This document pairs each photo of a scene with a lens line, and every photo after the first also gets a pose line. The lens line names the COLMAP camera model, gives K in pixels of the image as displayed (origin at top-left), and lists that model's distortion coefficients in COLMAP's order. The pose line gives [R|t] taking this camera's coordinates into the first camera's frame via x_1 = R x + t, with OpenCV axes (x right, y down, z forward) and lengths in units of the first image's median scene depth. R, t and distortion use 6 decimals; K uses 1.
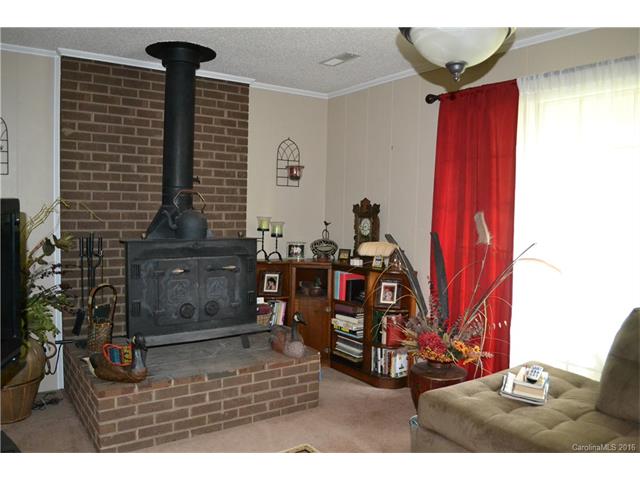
lens RADIAL K [[518.7, 0, 314.6], [0, 518.7, 245.1], [0, 0, 1]] dist [-0.075864, 0.007262]
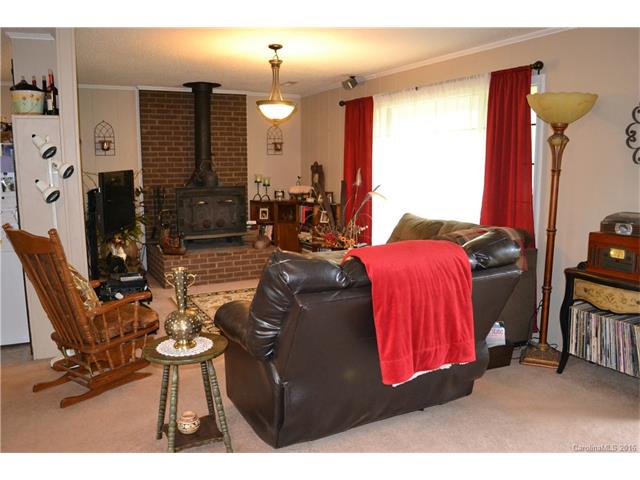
lens RADIAL K [[518.7, 0, 315.4], [0, 518.7, 245.6], [0, 0, 1]] dist [-0.075864, 0.007262]
pose [[0.991956, -0.006198, -0.126429, 0.354278], [0.016444, 0.996646, 0.080161, 0.053052], [0.125508, -0.081595, 0.988732, -0.776695]]
